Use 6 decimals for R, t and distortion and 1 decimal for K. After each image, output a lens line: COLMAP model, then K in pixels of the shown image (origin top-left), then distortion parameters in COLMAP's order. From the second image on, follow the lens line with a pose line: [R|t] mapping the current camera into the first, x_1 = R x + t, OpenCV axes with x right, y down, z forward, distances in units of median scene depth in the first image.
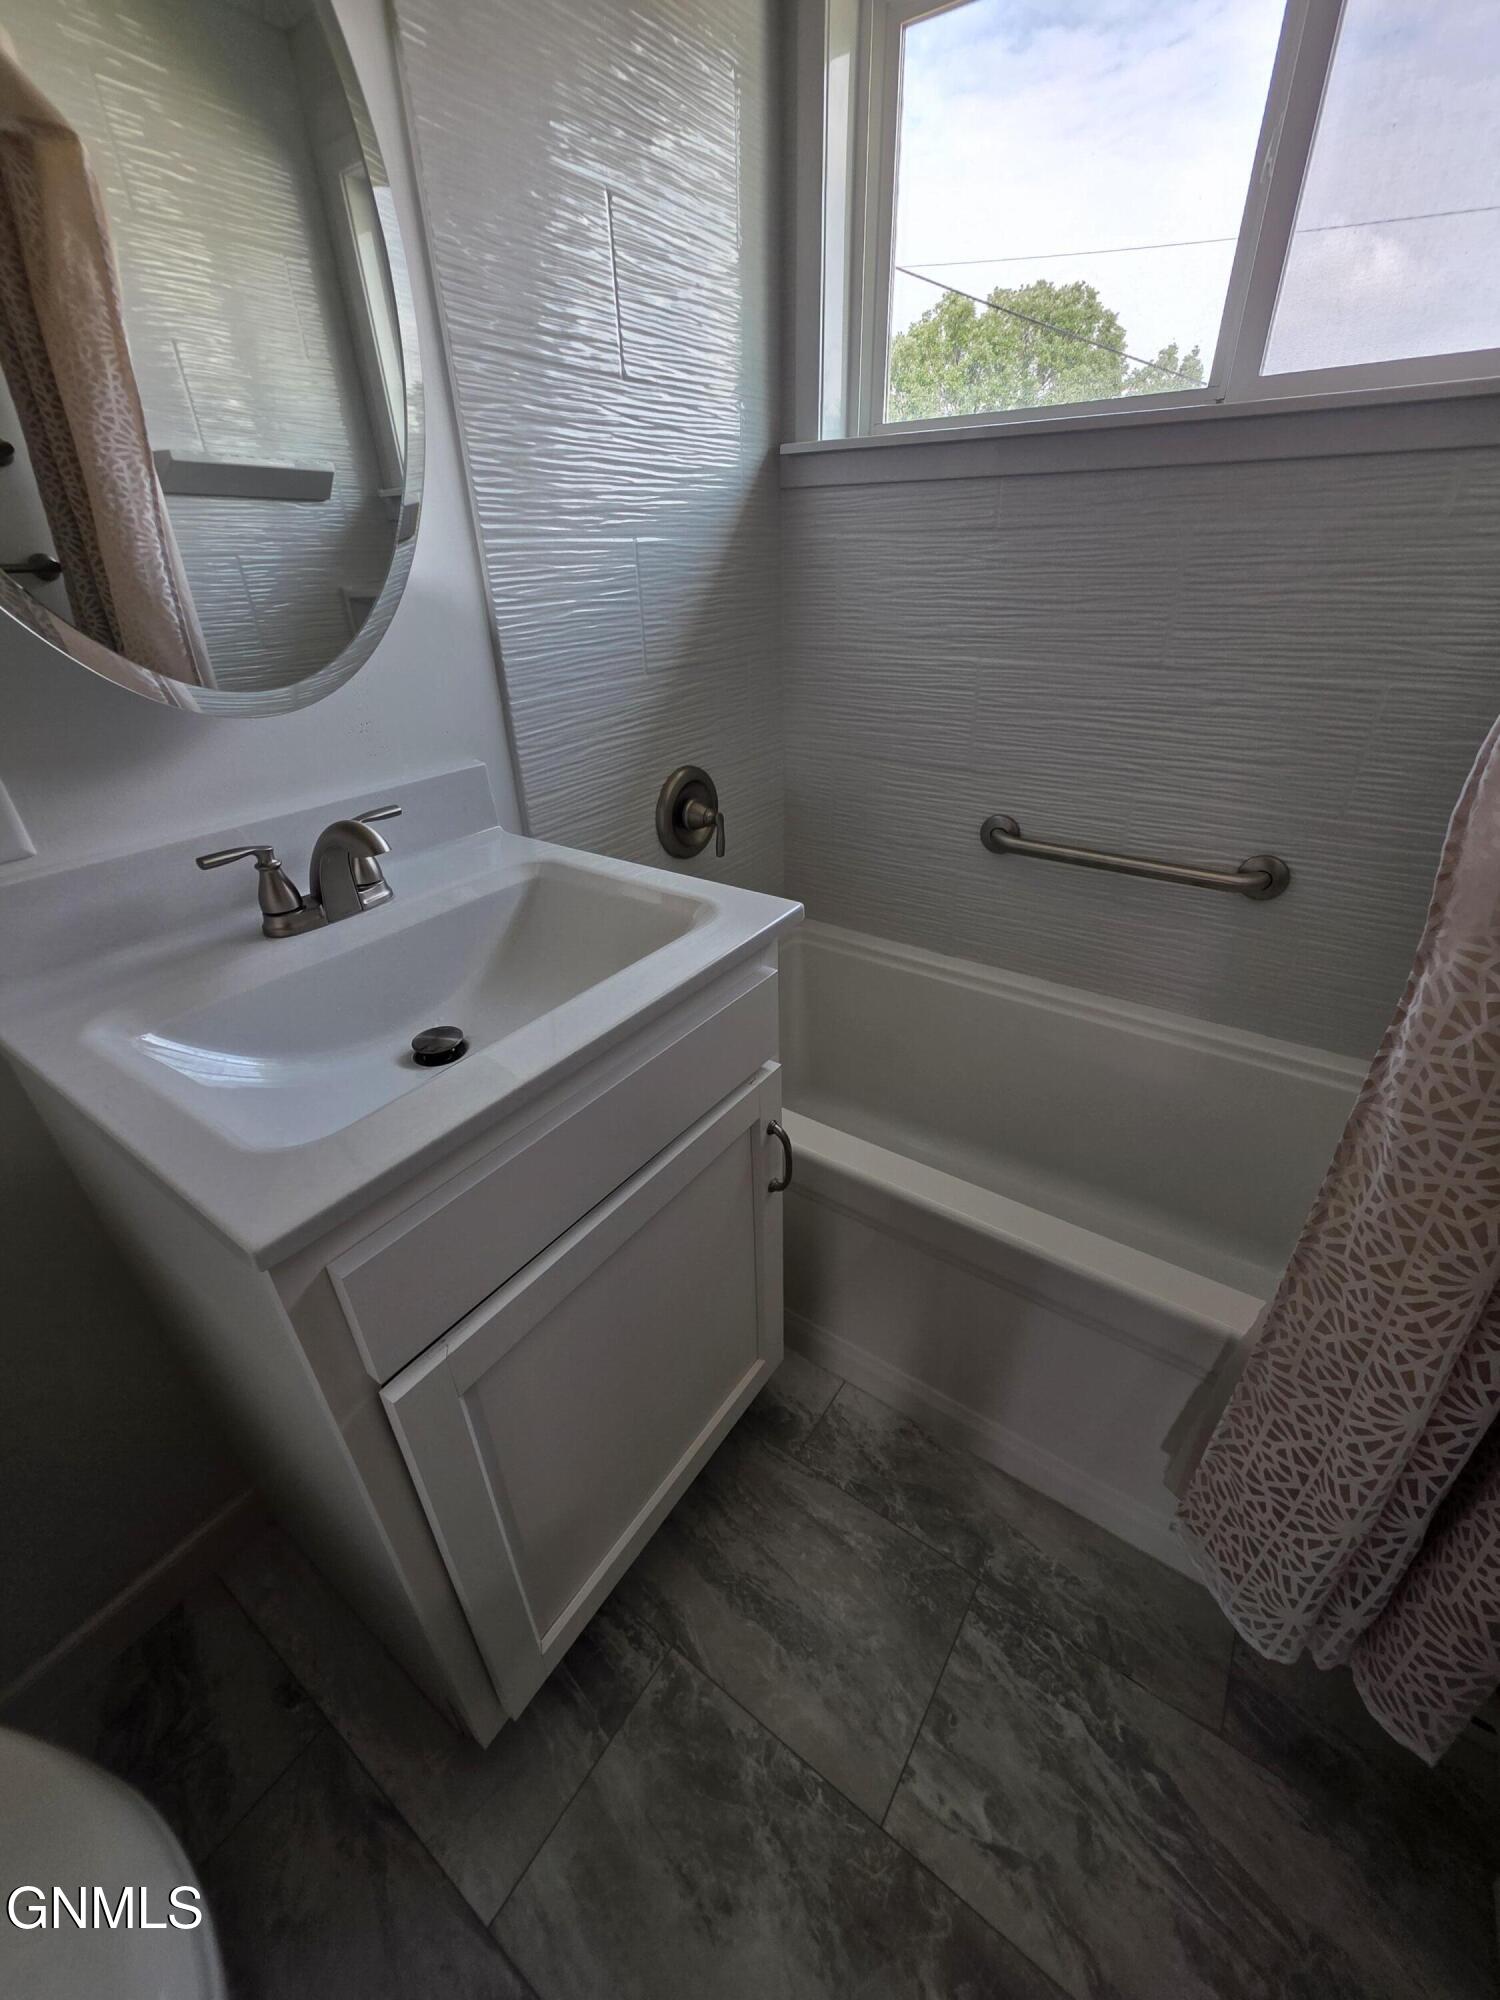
lens RADIAL K [[805.9, 0, 748.1], [0, 805.9, 995.5], [0, 0, 1]] dist [-0.000290, 0.001889]
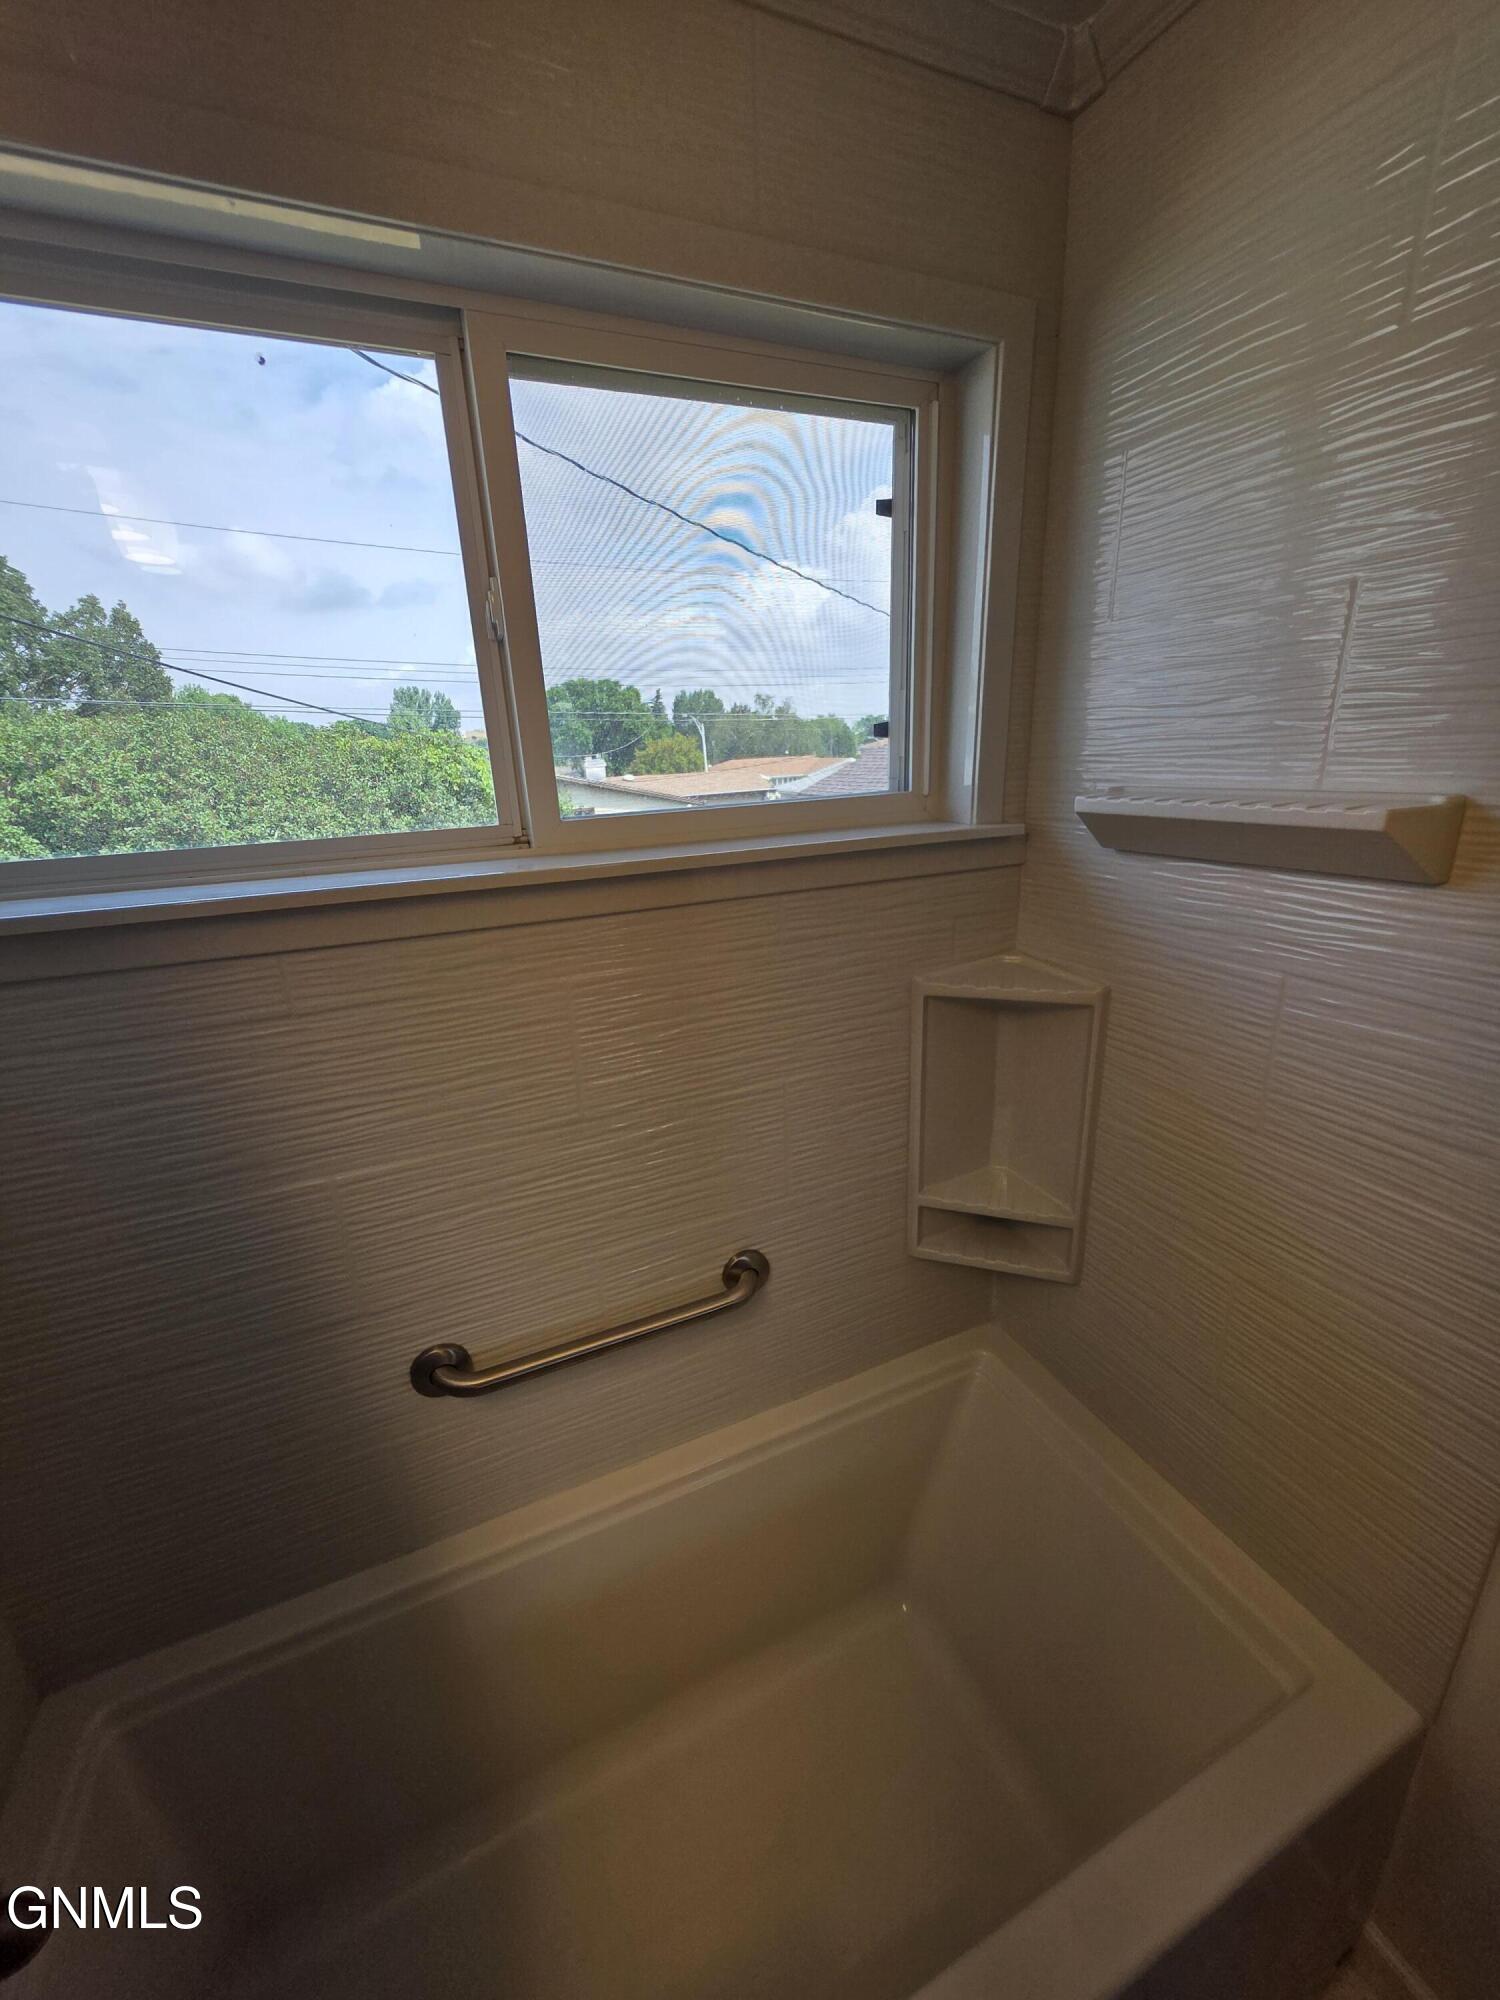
lens RADIAL K [[805.9, 0, 748.8], [0, 805.9, 1003.1], [0, 0, 1]] dist [-0.000290, 0.001889]
pose [[0.501705, -0.257280, 0.825893, -0.040544], [0.451220, 0.892404, 0.003897, -0.150338], [-0.738033, 0.370704, 0.563814, 0.452829]]
